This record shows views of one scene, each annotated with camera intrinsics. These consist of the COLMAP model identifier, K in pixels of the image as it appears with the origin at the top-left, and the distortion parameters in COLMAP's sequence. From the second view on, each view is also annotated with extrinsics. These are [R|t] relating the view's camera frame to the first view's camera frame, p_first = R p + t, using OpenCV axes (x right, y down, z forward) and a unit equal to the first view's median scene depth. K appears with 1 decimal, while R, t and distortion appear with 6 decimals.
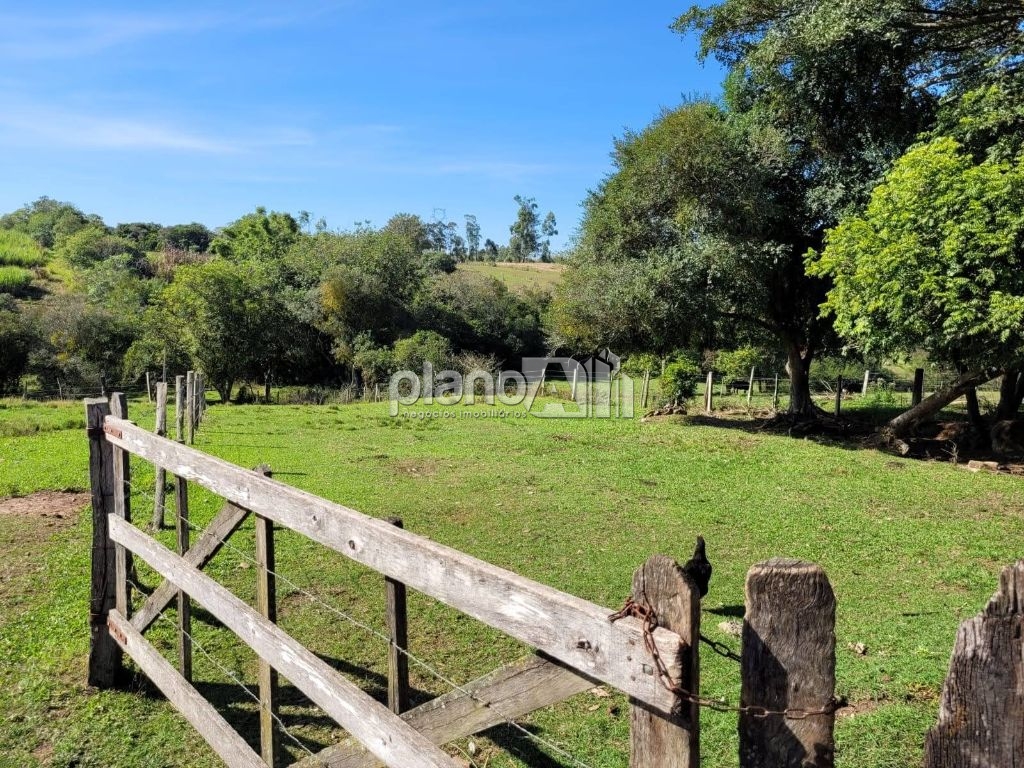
lens RADIAL K [[763.9, 0, 506.6], [0, 763.9, 364.4], [0, 0, 1]] dist [0.043340, -0.034950]
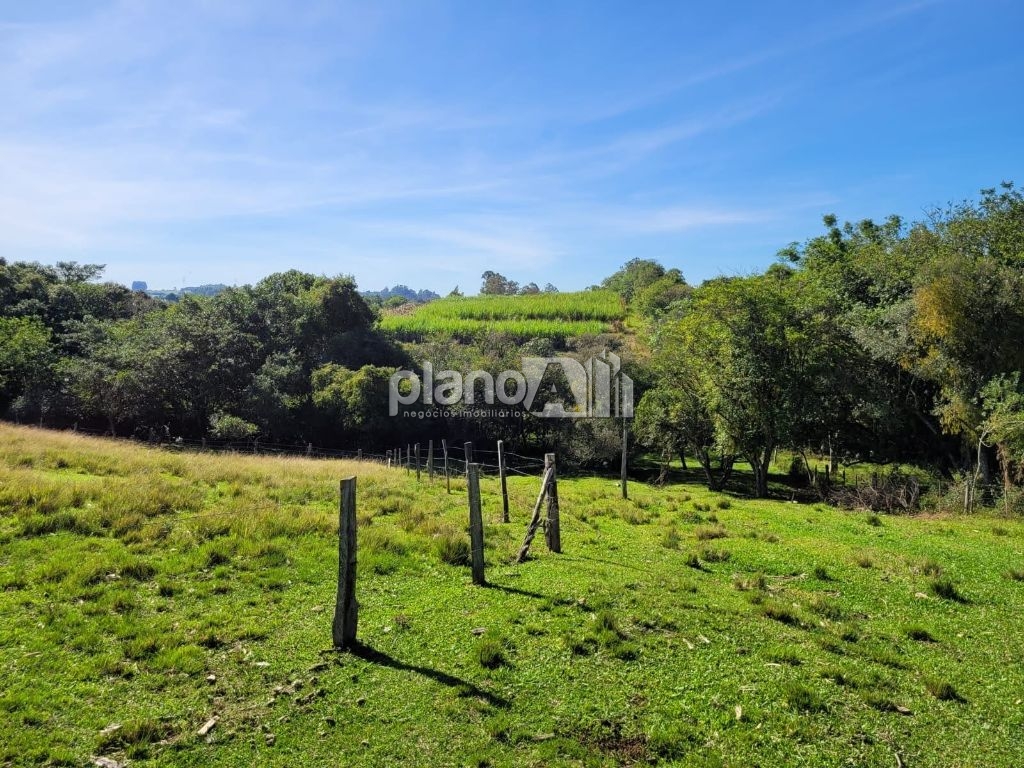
lens RADIAL K [[810.0, 0, 496.9], [0, 810.0, 358.5], [0, 0, 1]] dist [0.006832, 0.007402]
pose [[0.752652, -0.012764, -0.658295, -0.070118], [-0.039411, 0.997146, -0.064394, -0.004017], [0.657238, 0.074410, 0.750001, 0.306830]]
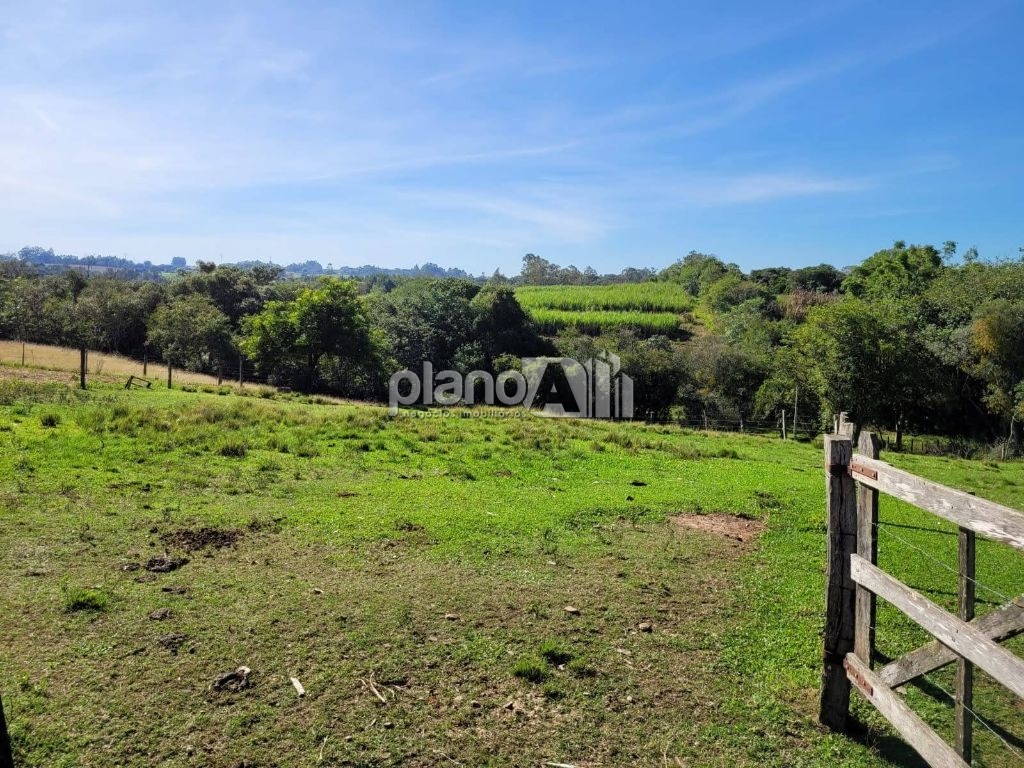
lens RADIAL K [[763.9, 0, 506.6], [0, 763.9, 364.4], [0, 0, 1]] dist [0.043340, -0.034950]
pose [[0.718182, 0.019662, -0.695577, -0.008160], [-0.056164, 0.997977, -0.029779, 0.000348], [0.693585, 0.060453, 0.717834, -0.001416]]
